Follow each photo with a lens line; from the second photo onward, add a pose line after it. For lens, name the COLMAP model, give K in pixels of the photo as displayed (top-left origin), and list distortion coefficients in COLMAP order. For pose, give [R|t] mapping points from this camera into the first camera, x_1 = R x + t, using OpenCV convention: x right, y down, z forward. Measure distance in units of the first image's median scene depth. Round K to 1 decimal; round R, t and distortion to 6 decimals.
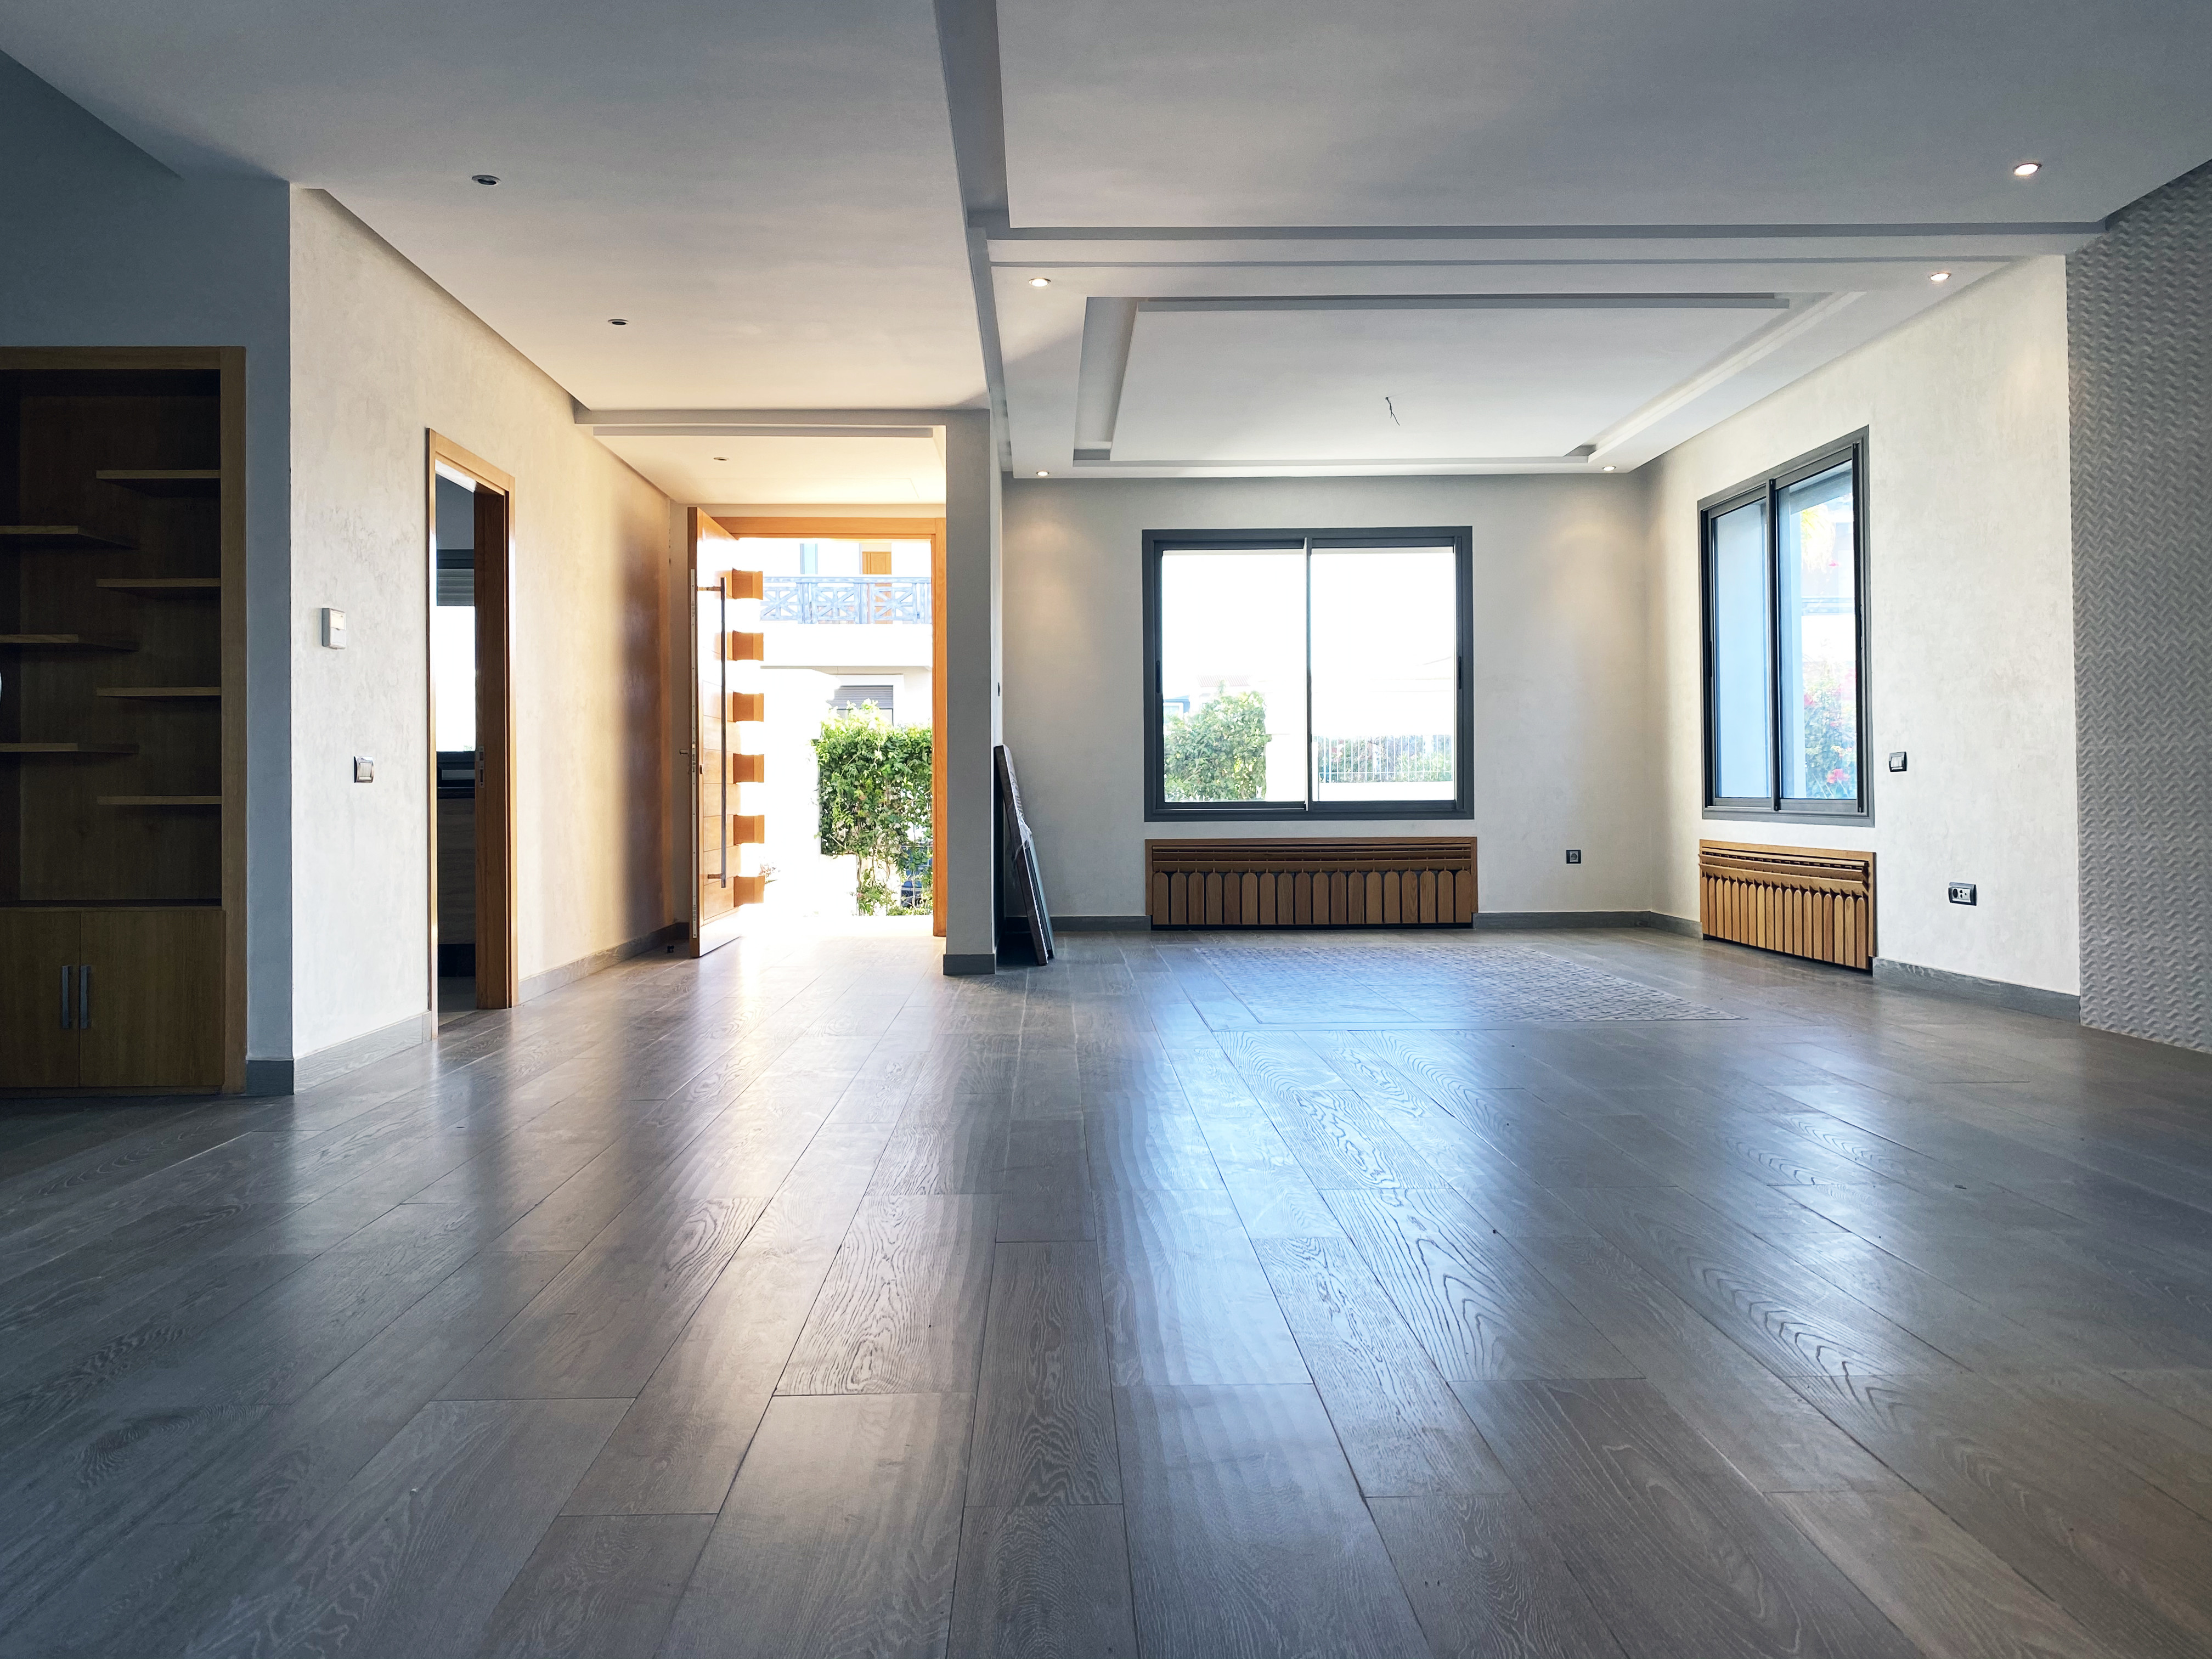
lens RADIAL K [[1687.6, 0, 1101.6], [0, 1687.6, 768.0], [0, 0, 1]] dist [0.000347, -0.001424]
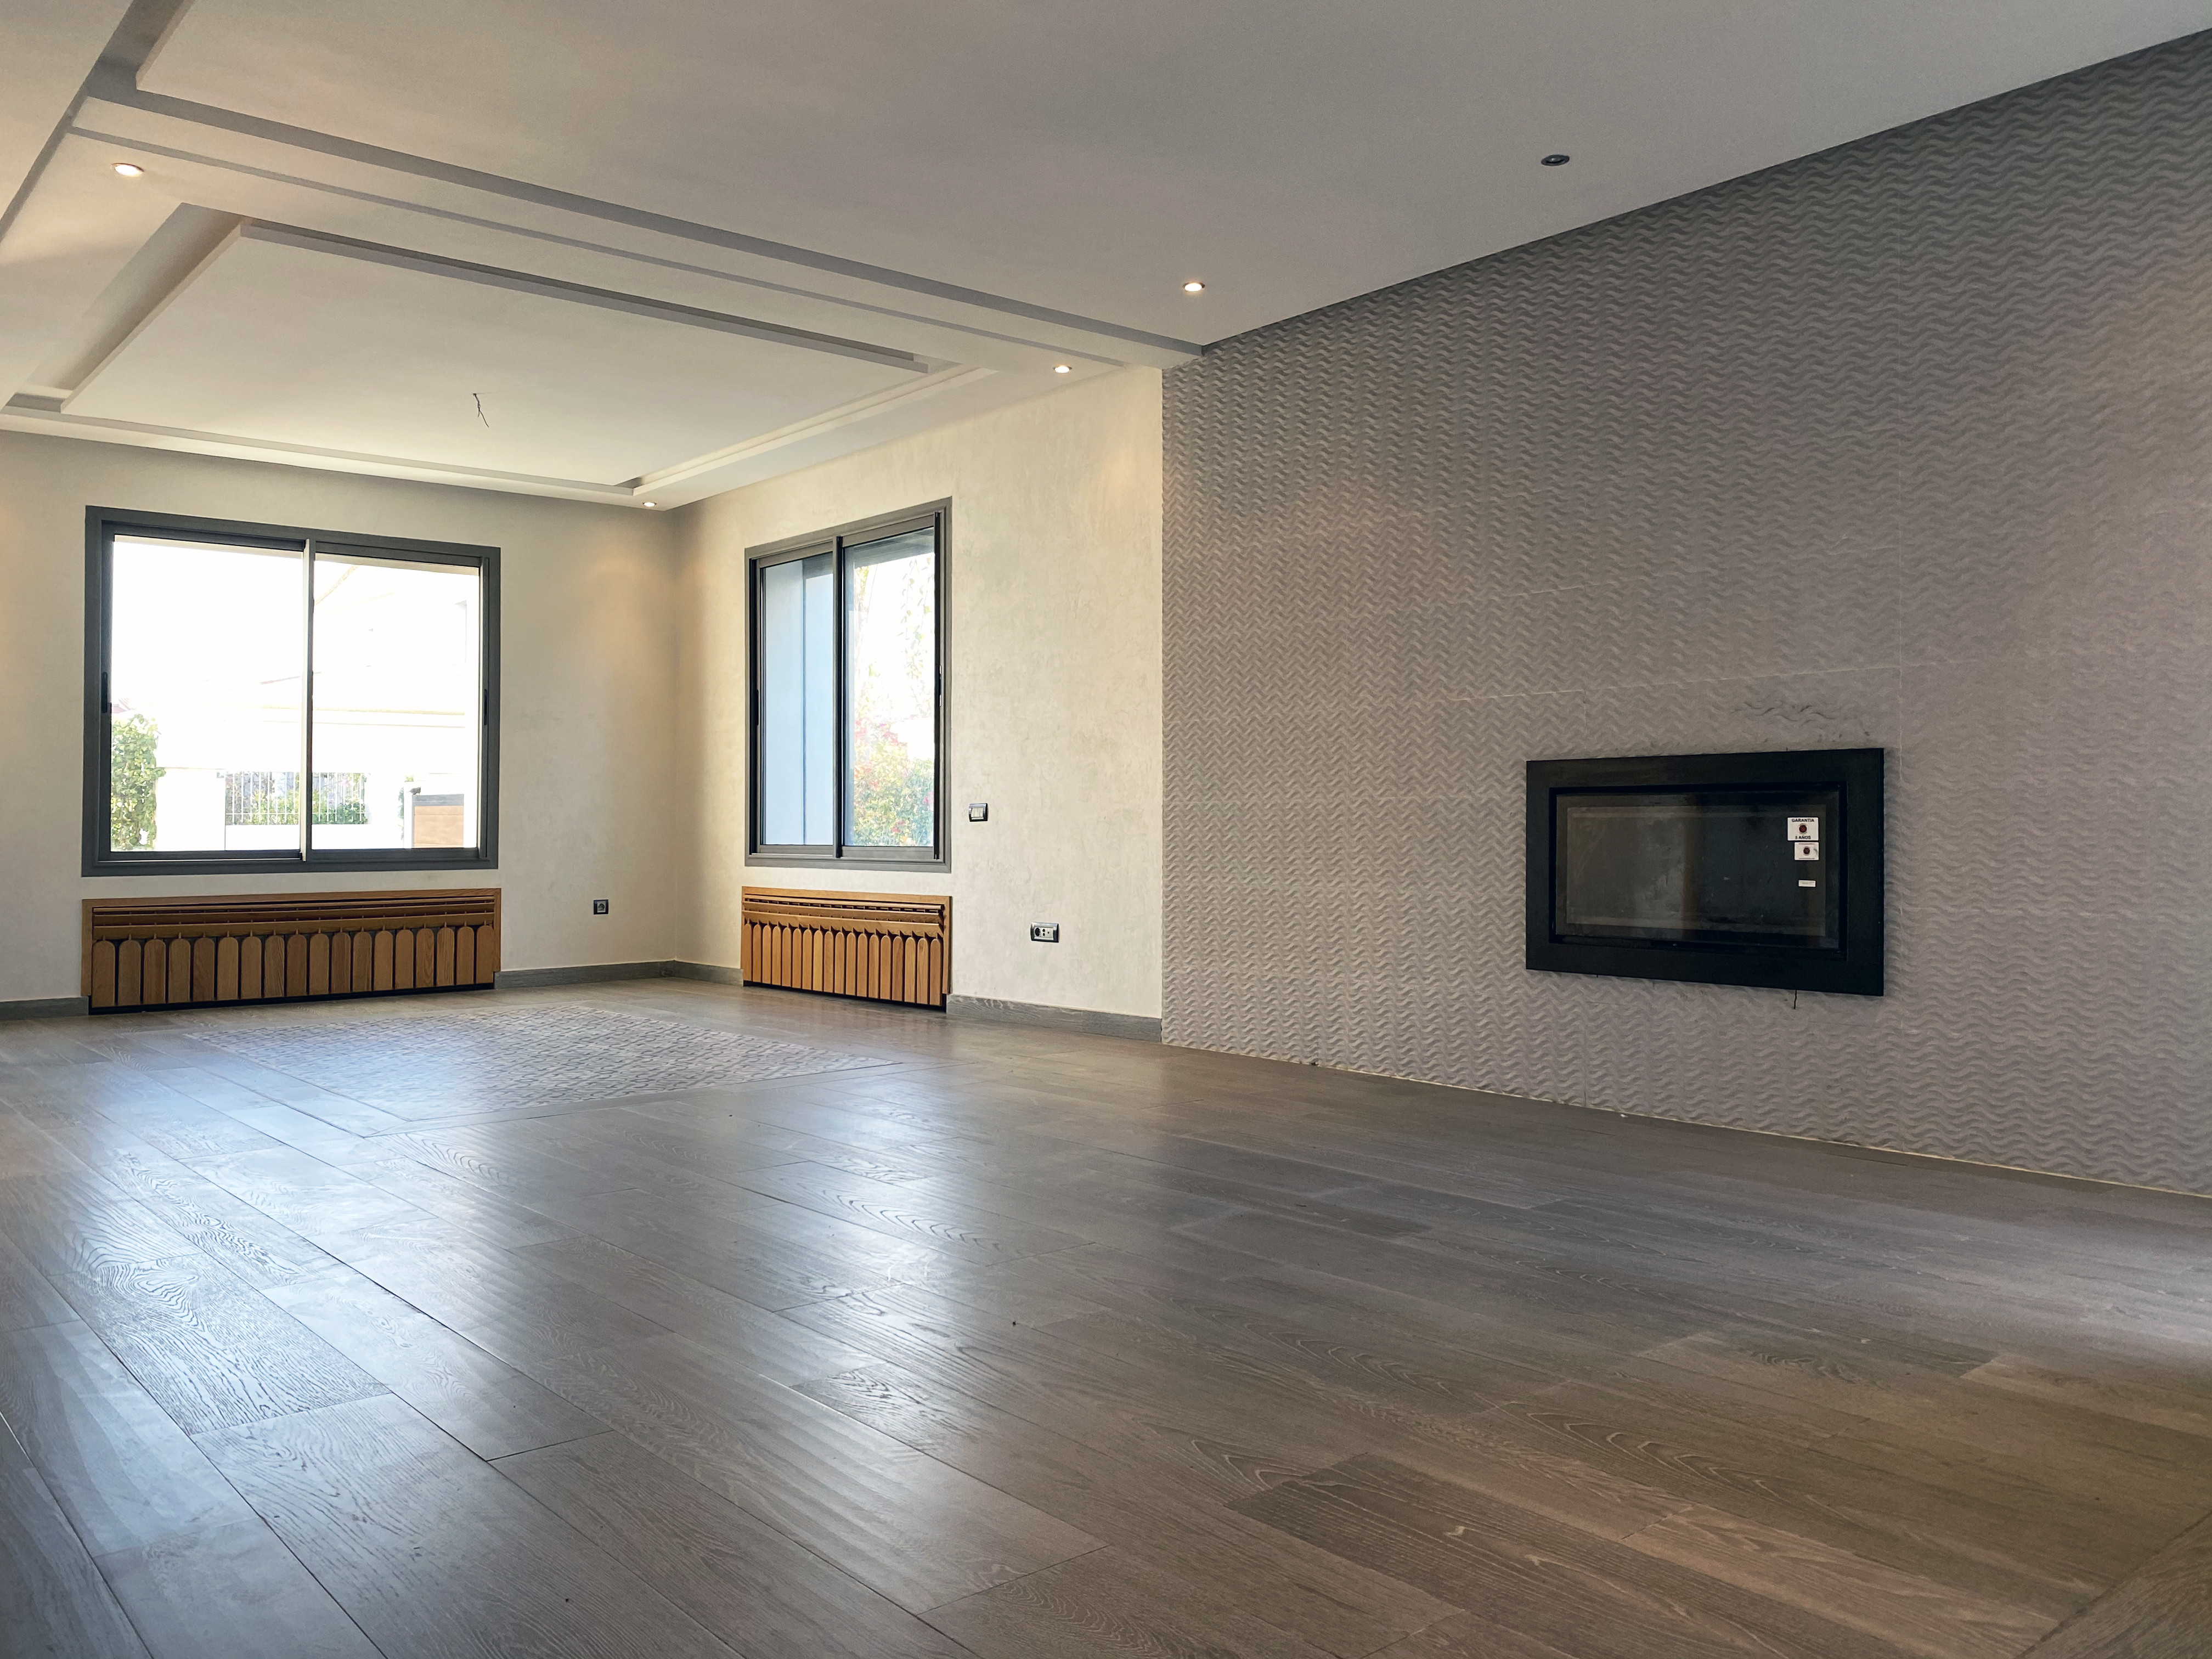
lens RADIAL K [[1672.8, 0, 1106.0], [0, 1672.8, 829.5], [0, 0, 1]] dist [0.105002, -0.158752]
pose [[0.776608, 0.003603, 0.629974, -0.120181], [-0.010362, 0.999921, 0.007055, -0.001154], [-0.629900, -0.012006, 0.776584, 0.097044]]
